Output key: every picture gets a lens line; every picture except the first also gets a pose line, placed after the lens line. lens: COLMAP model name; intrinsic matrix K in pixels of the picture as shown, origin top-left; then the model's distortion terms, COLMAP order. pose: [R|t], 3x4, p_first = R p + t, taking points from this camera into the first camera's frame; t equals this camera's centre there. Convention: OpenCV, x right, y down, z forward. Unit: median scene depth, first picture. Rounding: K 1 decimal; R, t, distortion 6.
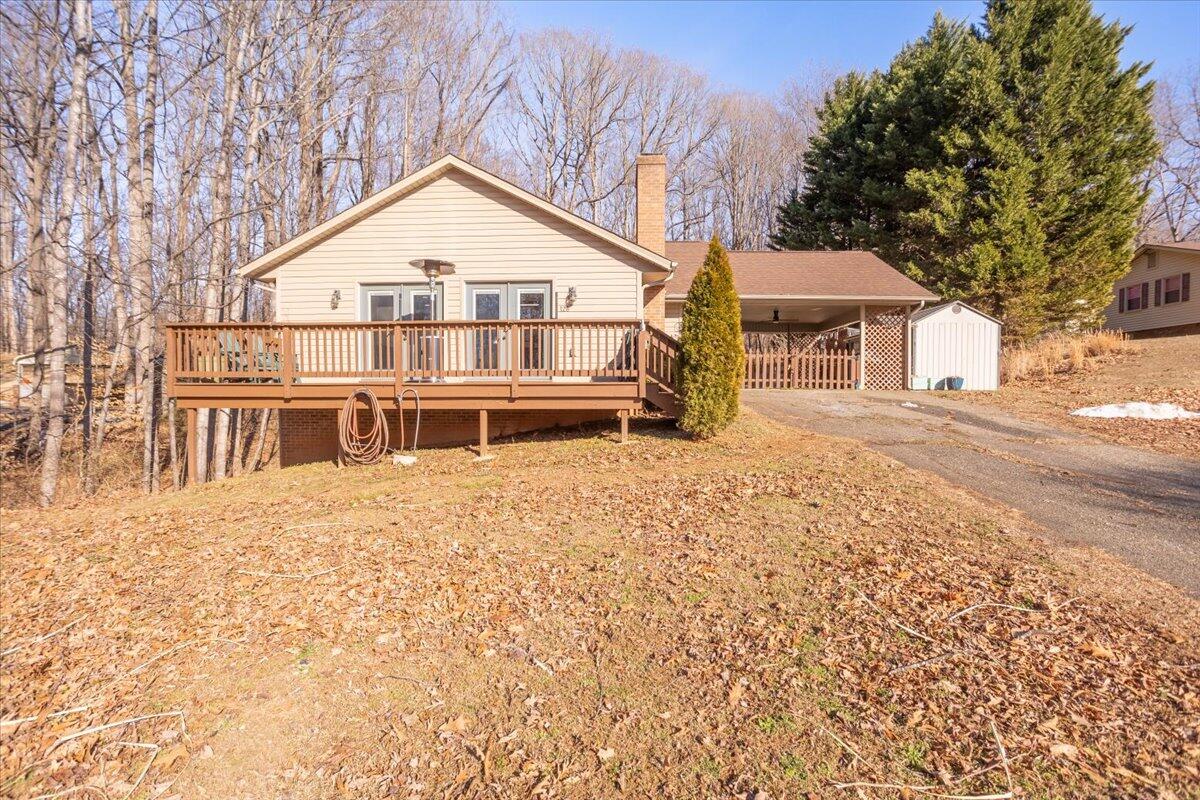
lens RADIAL K [[603.4, 0, 600.0], [0, 603.4, 400.0], [0, 0, 1]] dist [-0.002042, 0.037791]
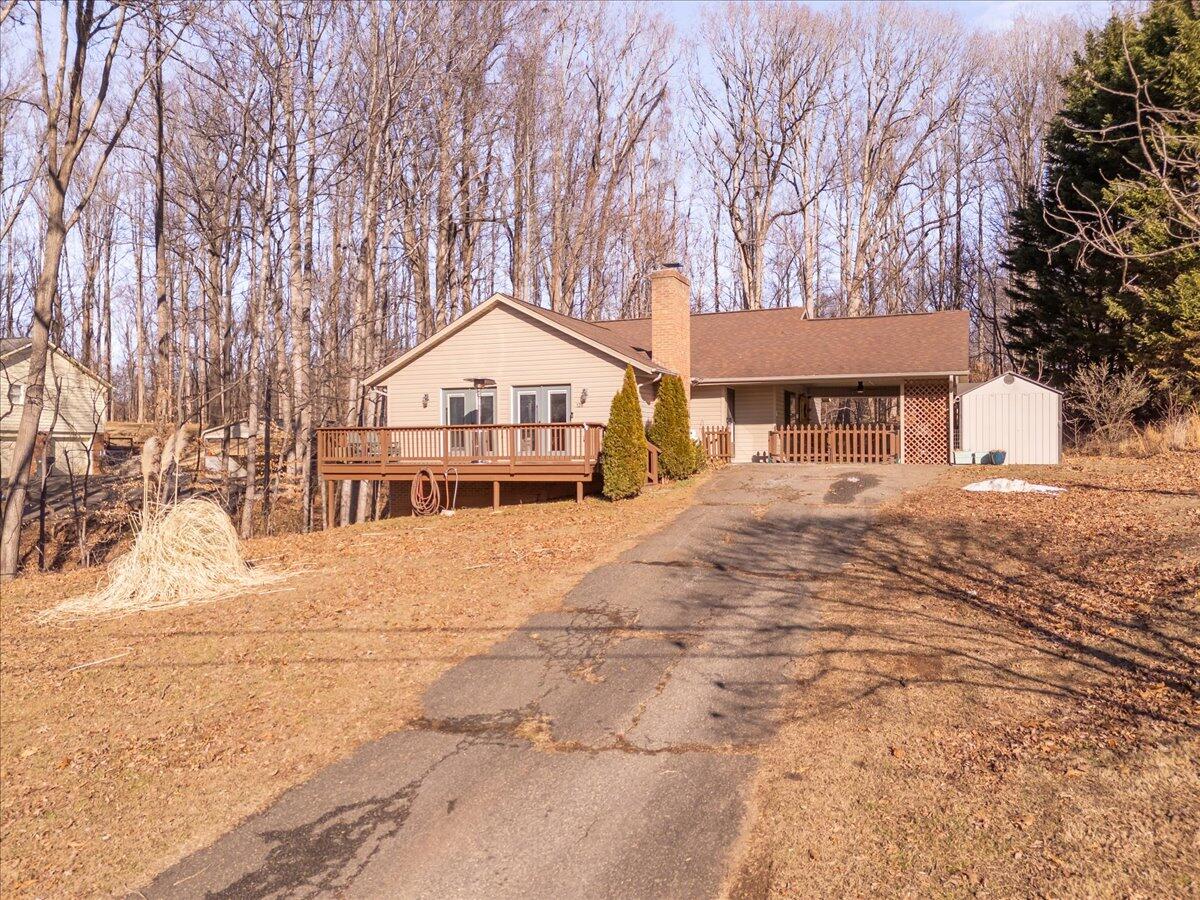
lens RADIAL K [[858.5, 0, 600.0], [0, 858.5, 450.0], [0, 0, 1]] dist [0.254837, 0.000009]
pose [[0.950493, -0.007127, -0.310665, 0.551082], [0.000628, 0.999779, -0.021016, -0.012710], [0.310746, 0.019781, 0.950287, -0.750067]]
